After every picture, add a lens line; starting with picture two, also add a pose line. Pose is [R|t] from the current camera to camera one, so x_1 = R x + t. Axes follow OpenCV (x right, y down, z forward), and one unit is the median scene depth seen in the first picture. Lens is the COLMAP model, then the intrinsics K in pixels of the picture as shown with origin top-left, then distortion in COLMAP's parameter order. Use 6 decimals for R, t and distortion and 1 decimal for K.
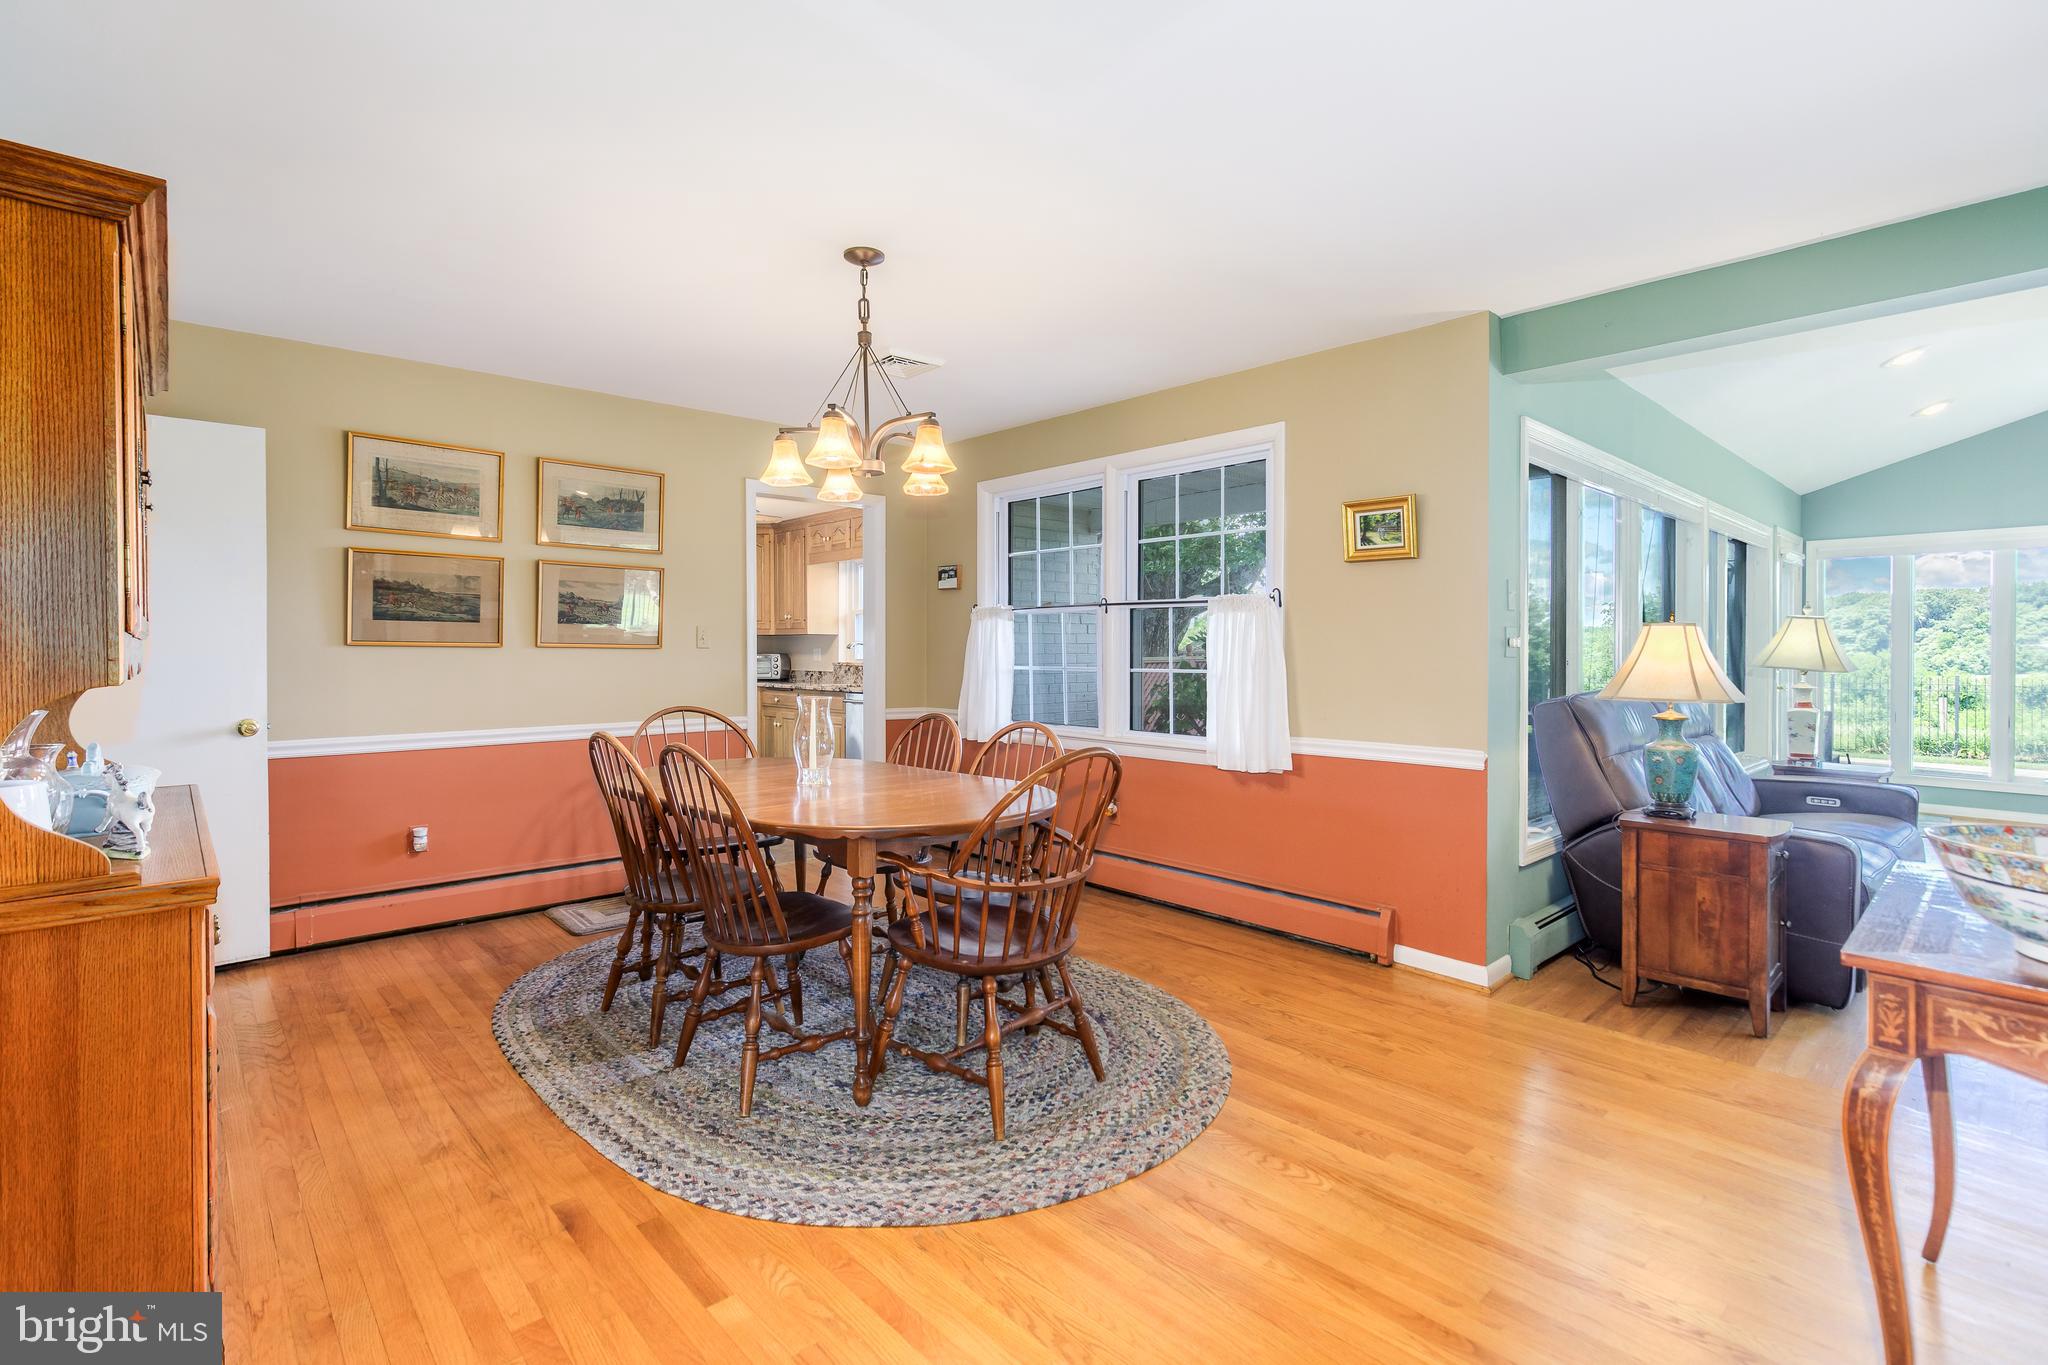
lens RADIAL K [[946.7, 0, 1010.6], [0, 946.7, 662.0], [0, 0, 1]] dist [-0.015120, 0.006461]
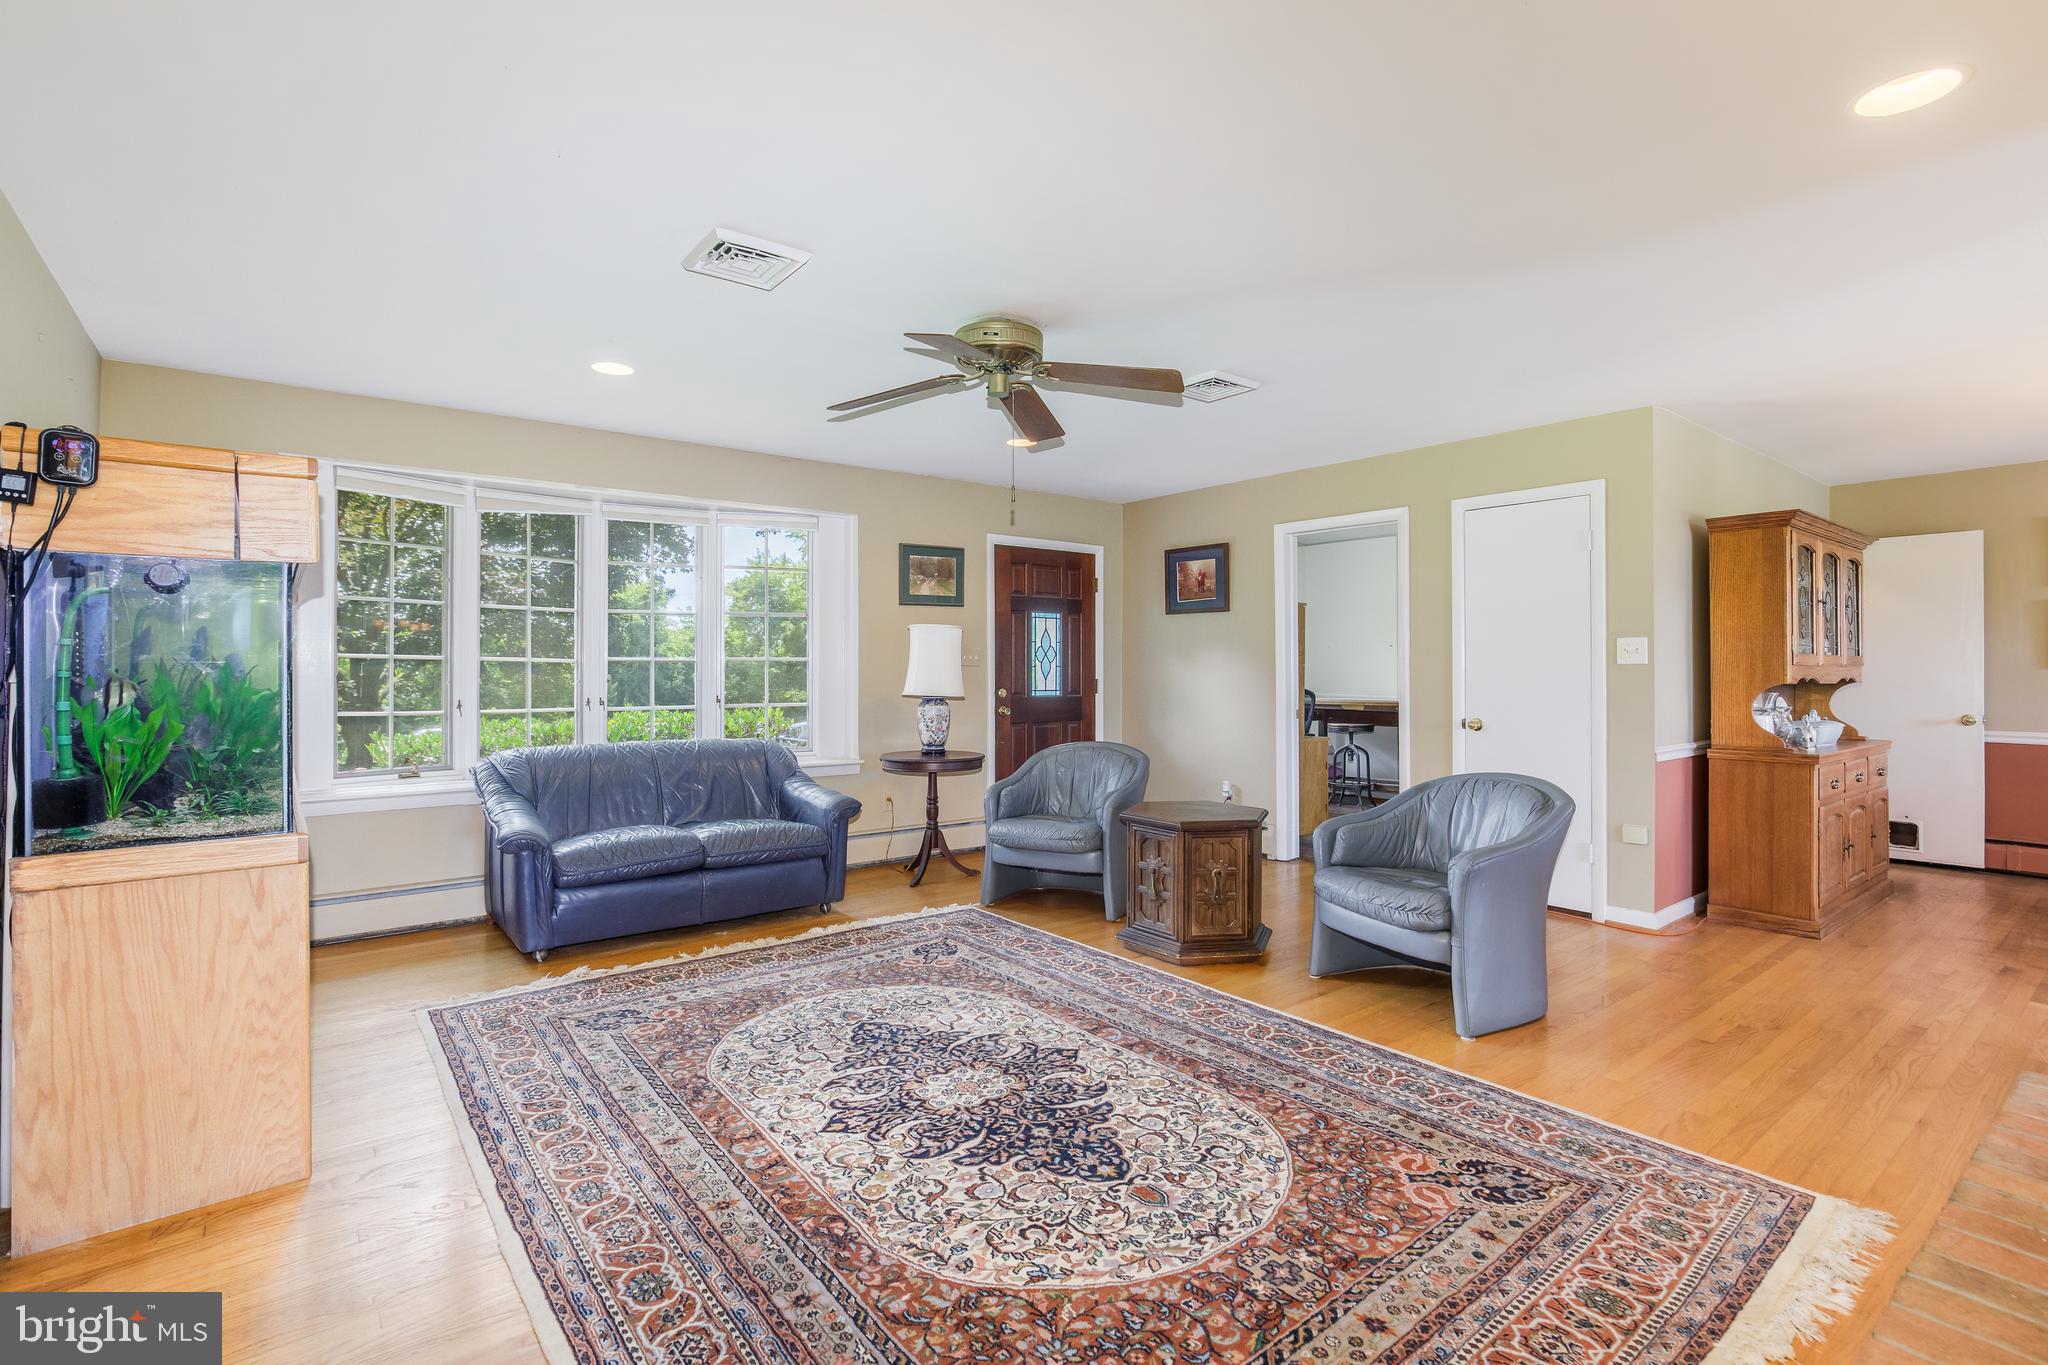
lens RADIAL K [[946.7, 0, 1010.6], [0, 946.7, 662.0], [0, 0, 1]] dist [-0.015120, 0.006461]
pose [[-0.078572, -0.006322, -0.996888, 0.799151], [-0.016776, 0.999847, -0.005018, 0.005763], [0.996767, 0.016329, -0.078666, -0.437198]]
